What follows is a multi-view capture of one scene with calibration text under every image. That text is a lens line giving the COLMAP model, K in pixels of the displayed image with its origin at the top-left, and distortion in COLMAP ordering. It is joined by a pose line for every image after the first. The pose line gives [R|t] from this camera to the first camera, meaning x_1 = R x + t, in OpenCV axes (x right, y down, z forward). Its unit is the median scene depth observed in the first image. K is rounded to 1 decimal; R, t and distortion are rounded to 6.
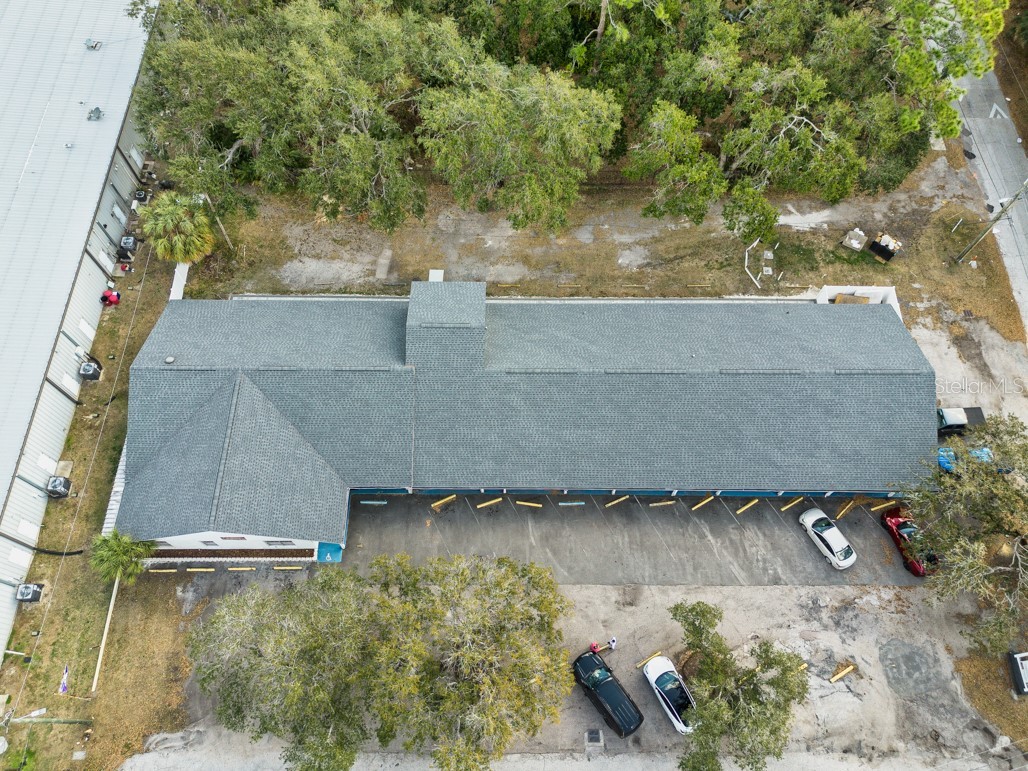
lens RADIAL K [[701.7, 0, 508.1], [0, 701.7, 408.3], [0, 0, 1]] dist [0.092995, -0.073773]
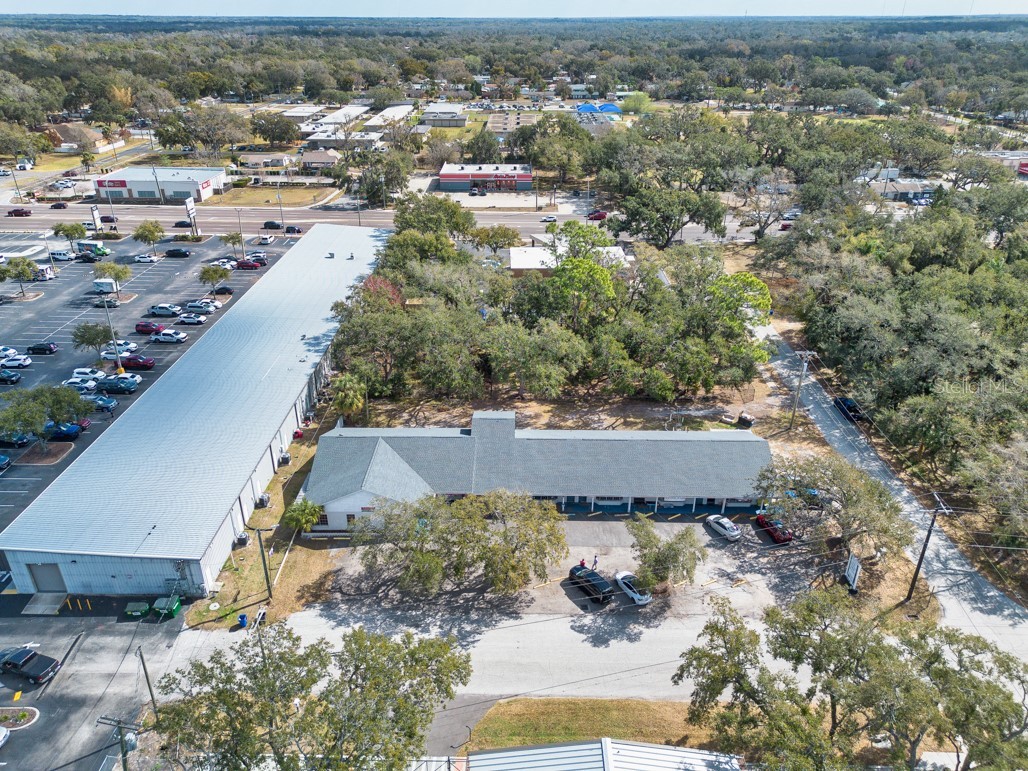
lens RADIAL K [[701.7, 0, 508.1], [0, 701.7, 408.3], [0, 0, 1]] dist [0.092995, -0.073773]
pose [[0.999920, 0.004953, -0.011669, -0.030911], [-0.010965, 0.799806, -0.600158, 0.966594], [0.006361, 0.600238, 0.799796, -0.481281]]
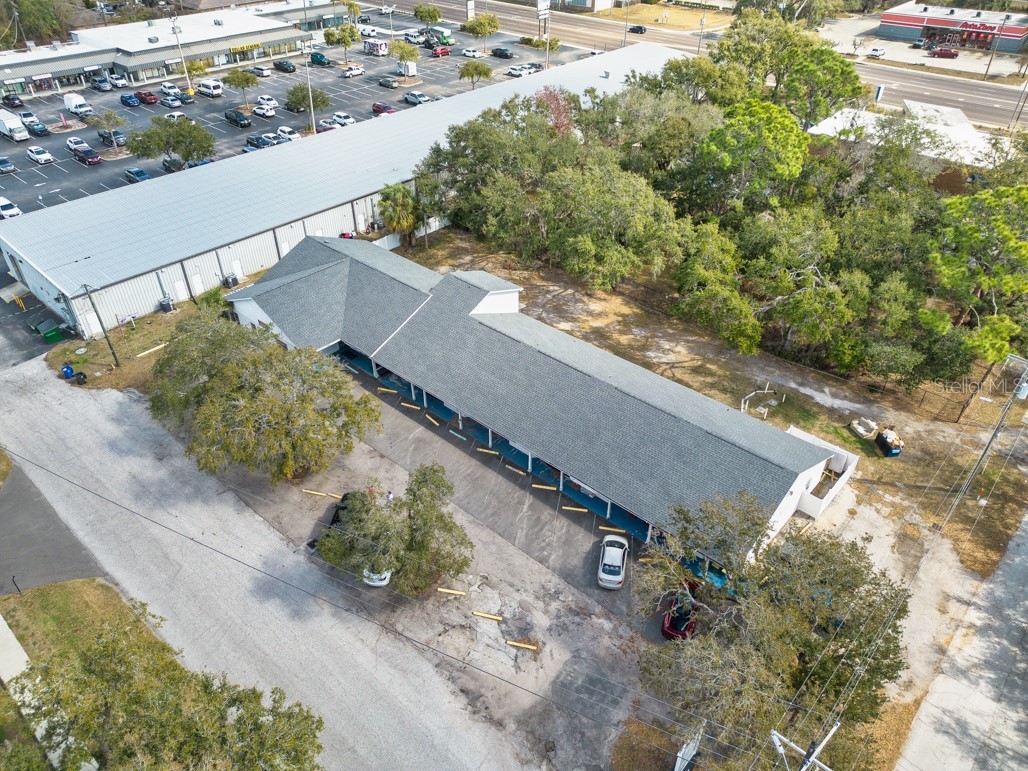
lens RADIAL K [[701.7, 0, 508.1], [0, 701.7, 408.3], [0, 0, 1]] dist [0.092995, -0.073773]
pose [[0.742379, 0.411156, -0.528984, 0.783555], [-0.608238, 0.744666, -0.274808, 0.387968], [0.280928, 0.525760, 0.802905, 0.075579]]
